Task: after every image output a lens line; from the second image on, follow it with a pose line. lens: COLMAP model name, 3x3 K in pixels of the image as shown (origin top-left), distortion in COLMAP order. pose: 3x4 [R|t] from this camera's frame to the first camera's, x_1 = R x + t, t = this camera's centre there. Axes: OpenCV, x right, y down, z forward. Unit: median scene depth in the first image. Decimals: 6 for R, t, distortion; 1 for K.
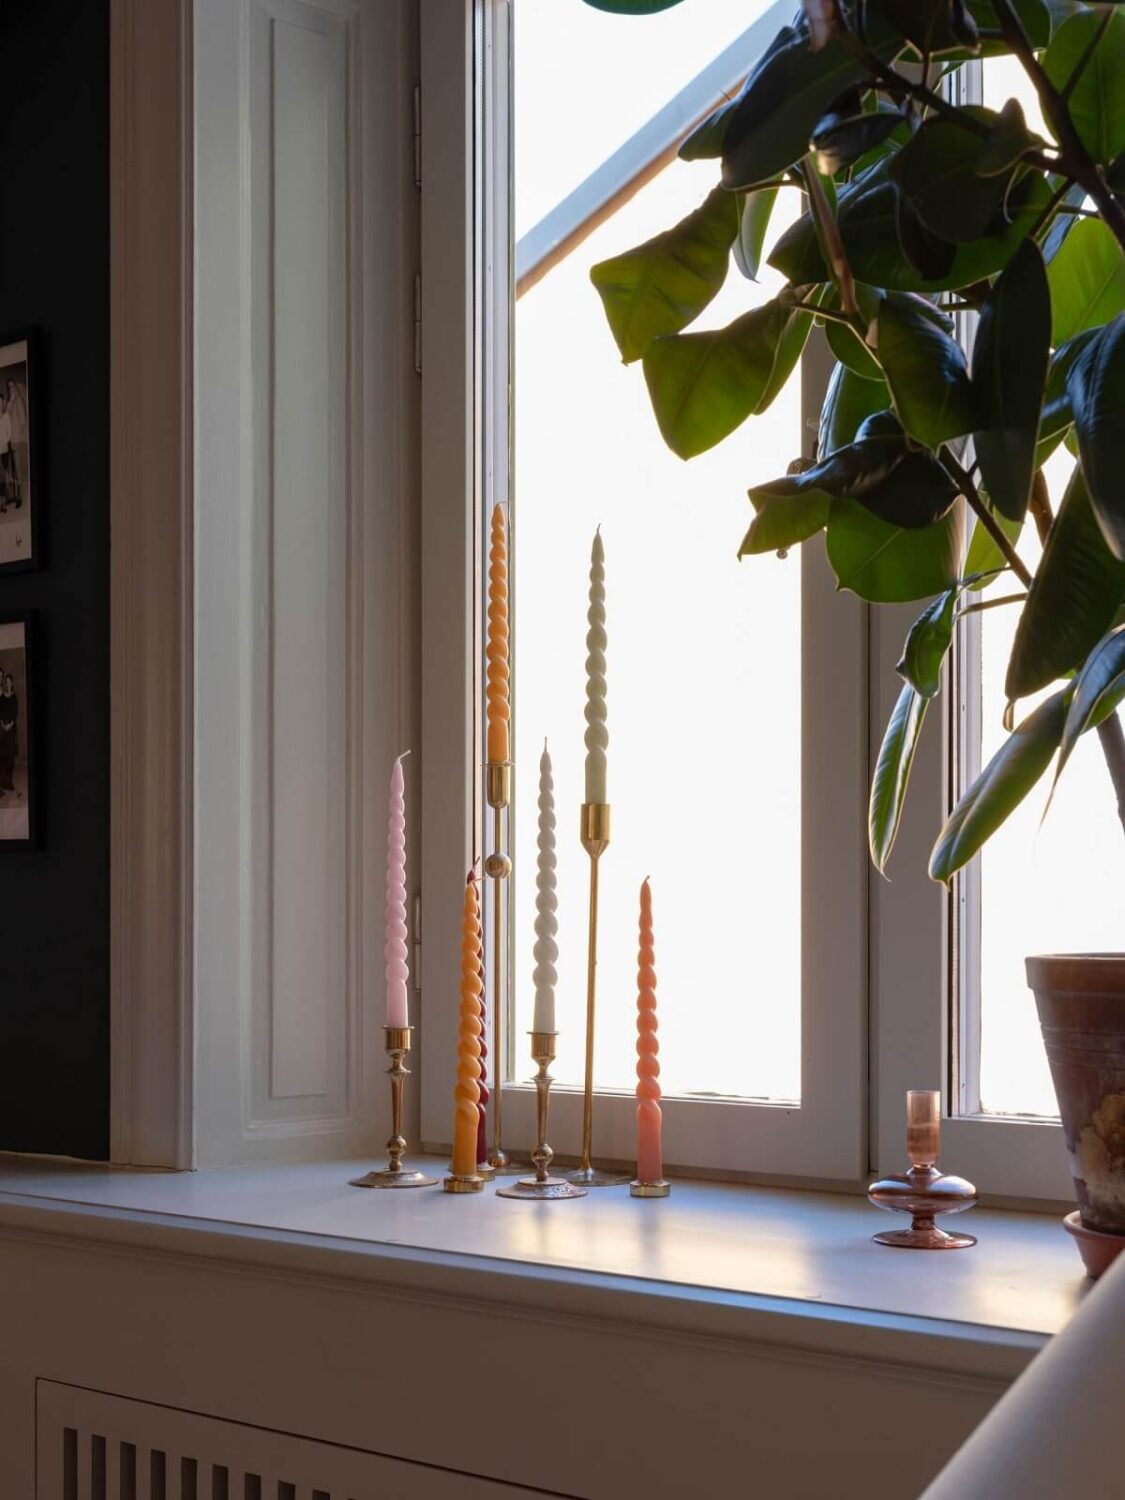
lens RADIAL K [[2071.1, 0, 562.6], [0, 2071.1, 926.4], [0, 0, 1]] dist [-0.011309, -0.033343]
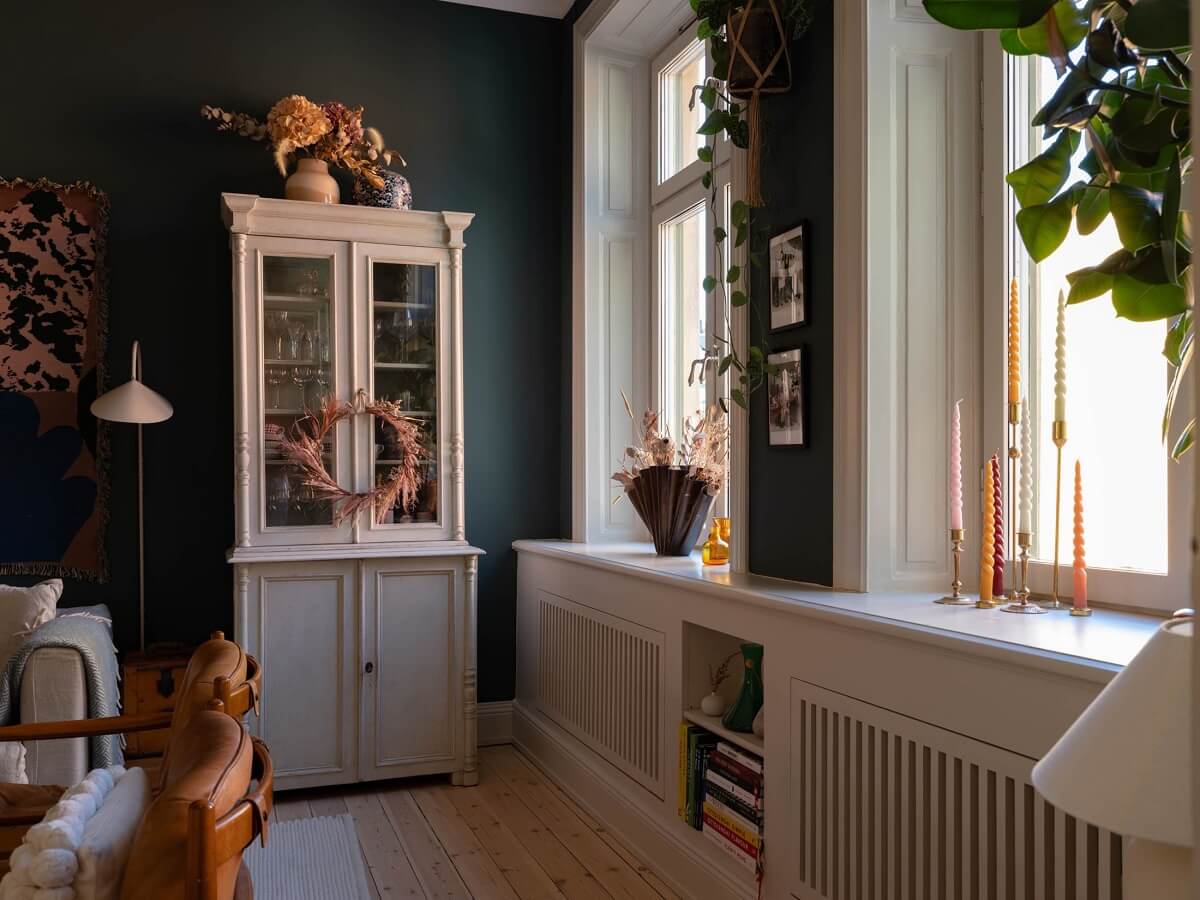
lens RADIAL K [[1018.2, 0, 581.4], [0, 1018.2, 482.7], [0, 0, 1]] dist [0.007081, -0.004343]
pose [[0.855626, 0.000070, -0.517594, 0.133146], [-0.001029, 0.999998, -0.001566, 0.002467], [0.517593, 0.001873, 0.855625, -0.098853]]
